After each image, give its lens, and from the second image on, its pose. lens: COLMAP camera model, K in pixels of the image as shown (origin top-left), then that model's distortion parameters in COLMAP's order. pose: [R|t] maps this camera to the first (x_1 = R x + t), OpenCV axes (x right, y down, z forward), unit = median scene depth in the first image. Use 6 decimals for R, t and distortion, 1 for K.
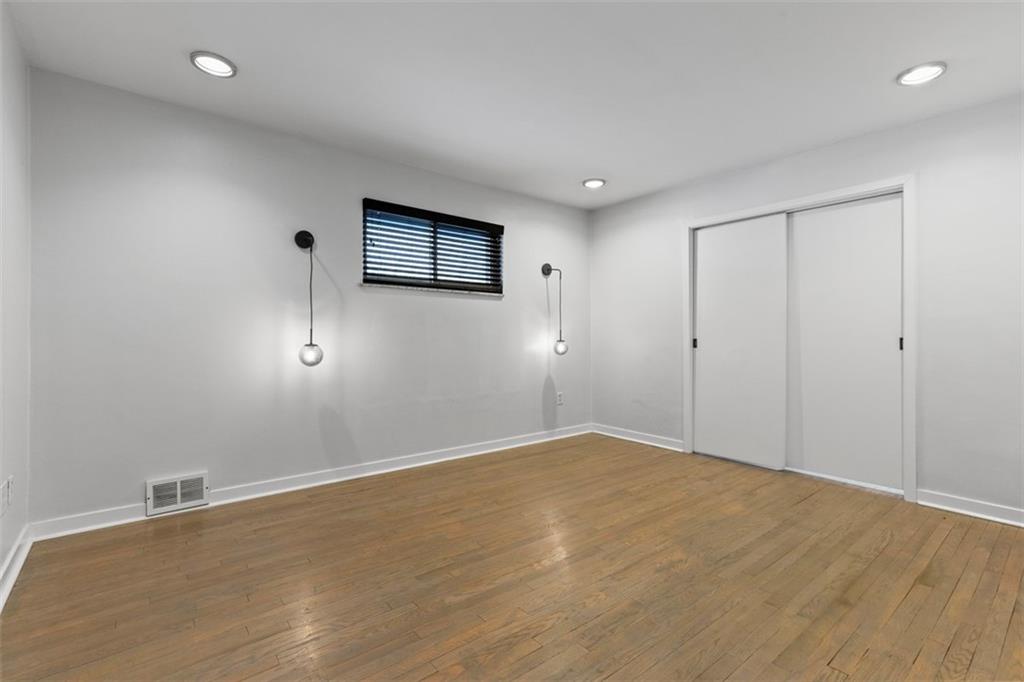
lens RADIAL K [[454.9, 0, 517.3], [0, 454.9, 338.8], [0, 0, 1]] dist [0.007432, 0.000386]
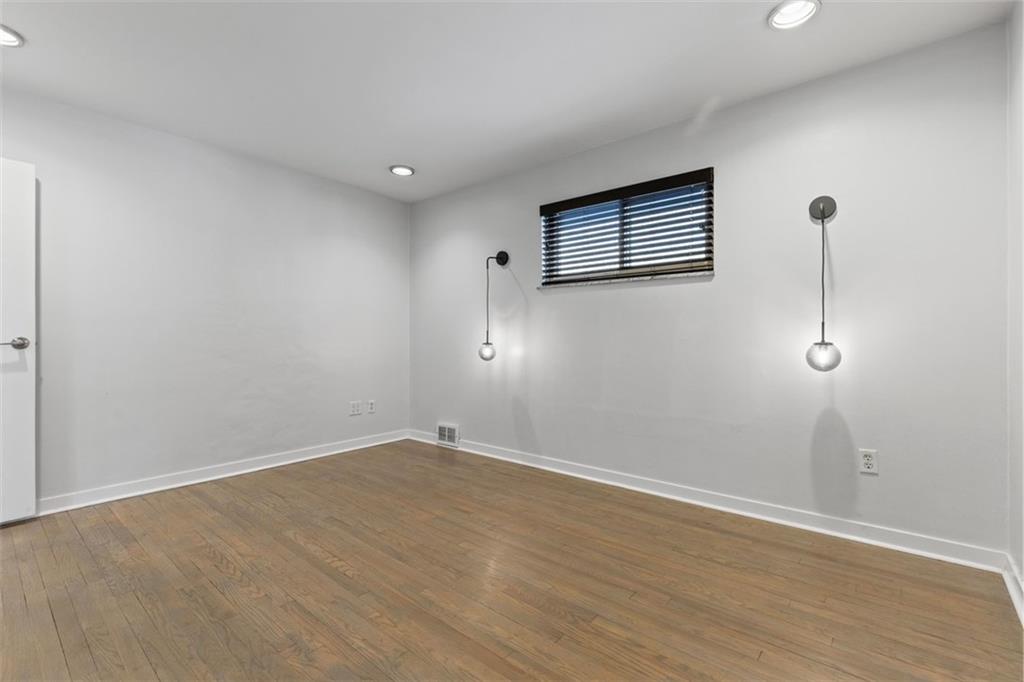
lens RADIAL K [[454.9, 0, 517.3], [0, 454.9, 338.8], [0, 0, 1]] dist [0.007432, 0.000386]
pose [[0.195689, 0.003978, -0.980658, 0.800154], [0.002334, 0.999987, 0.004522, -0.005573], [0.980663, -0.003174, 0.195677, 0.849719]]
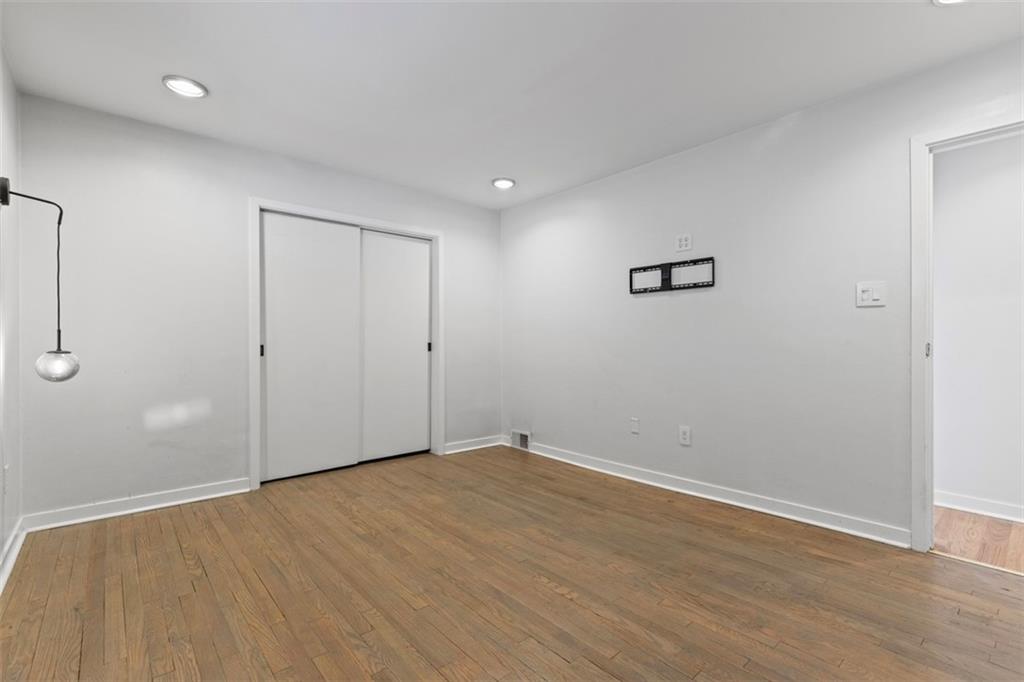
lens RADIAL K [[464.4, 0, 509.6], [0, 464.4, 345.2], [0, 0, 1]] dist [0.011313, -0.000548]
pose [[-0.027987, -0.011285, 0.999545, -0.622807], [0.000435, 0.999936, 0.011302, -0.012504], [-0.999608, 0.000751, -0.027981, 0.807654]]
